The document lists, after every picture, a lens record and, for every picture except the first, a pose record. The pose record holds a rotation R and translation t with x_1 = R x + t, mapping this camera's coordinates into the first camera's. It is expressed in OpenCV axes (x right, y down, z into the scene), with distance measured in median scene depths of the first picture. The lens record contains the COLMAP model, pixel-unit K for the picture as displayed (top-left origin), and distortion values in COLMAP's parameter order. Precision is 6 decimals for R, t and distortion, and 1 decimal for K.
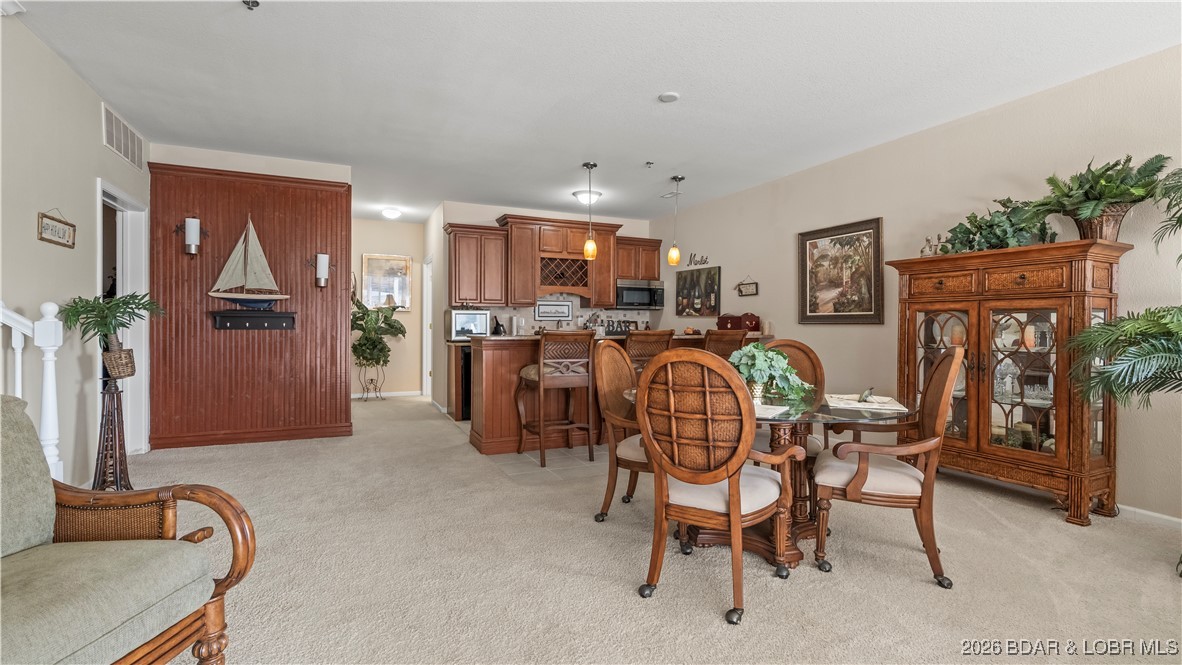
lens RADIAL K [[532.9, 0, 591.8], [0, 532.9, 320.5], [0, 0, 1]] dist [0.000951, 0.000406]
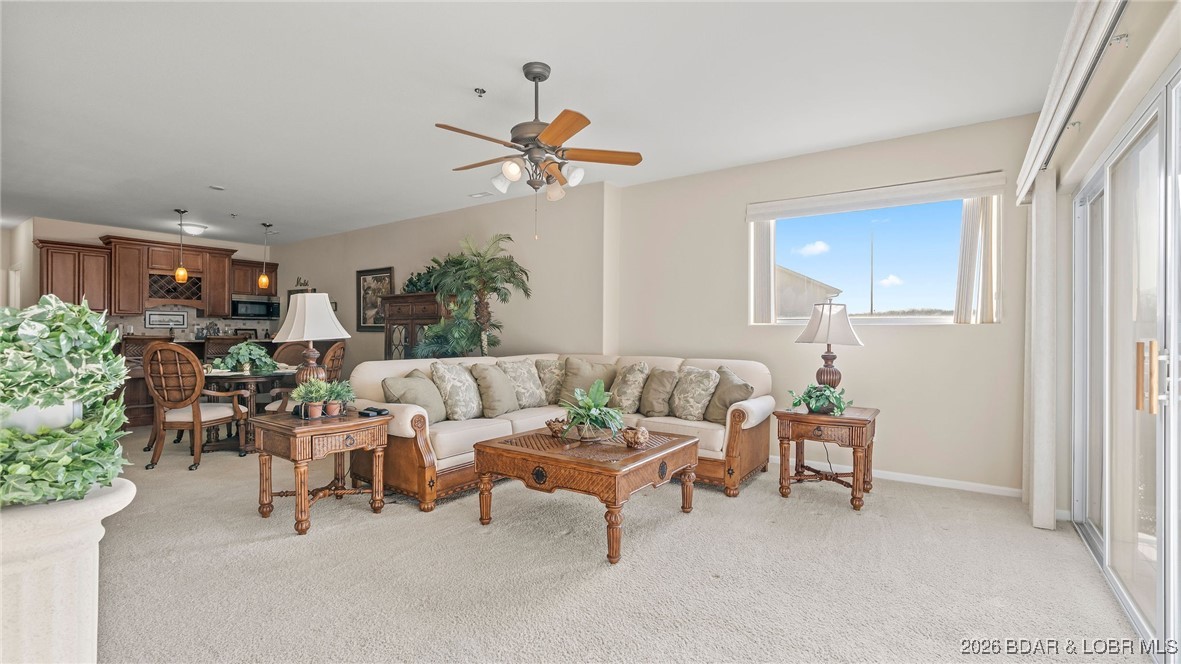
lens RADIAL K [[530.5, 0, 586.5], [0, 530.5, 334.7], [0, 0, 1]] dist [0.000809, 0.000803]
pose [[0.876552, -0.001338, 0.481305, 0.193154], [-0.004759, 0.999923, 0.011447, -0.003646], [-0.481284, -0.012324, 0.876478, -0.504435]]
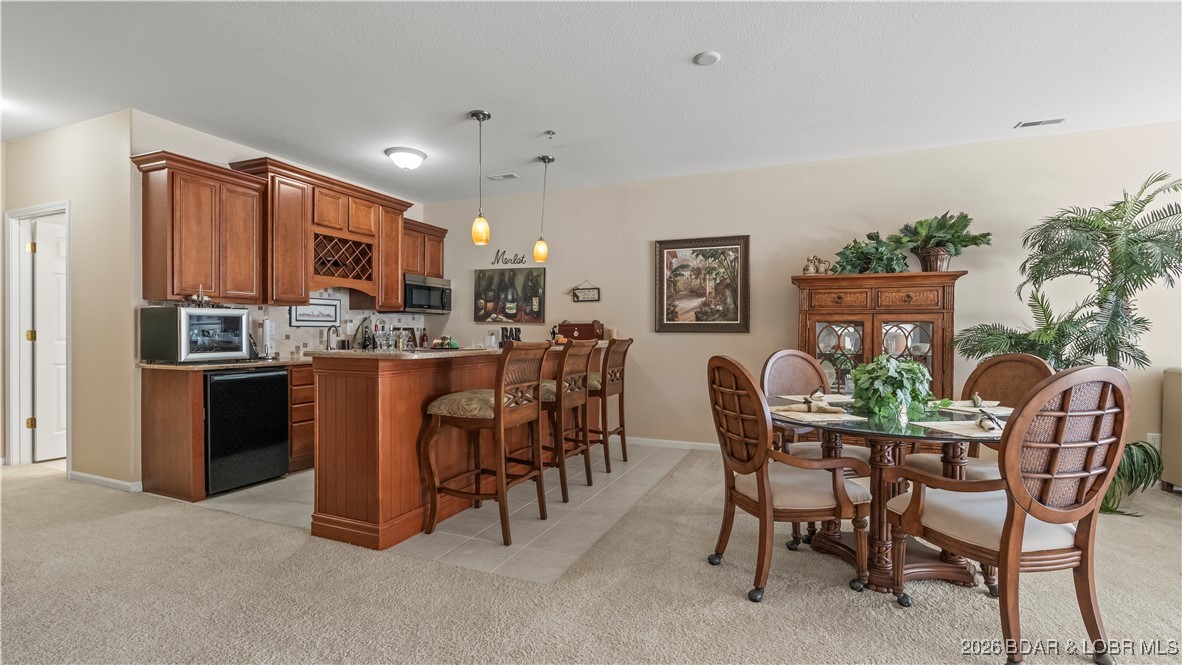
lens RADIAL K [[530.9, 0, 587.0], [0, 530.9, 335.2], [0, 0, 1]] dist [0.000809, 0.000803]
pose [[0.747362, -0.004563, 0.664401, -0.298894], [-0.006372, 0.999881, 0.014036, -0.000755], [-0.664386, -0.014723, 0.747244, 0.280042]]
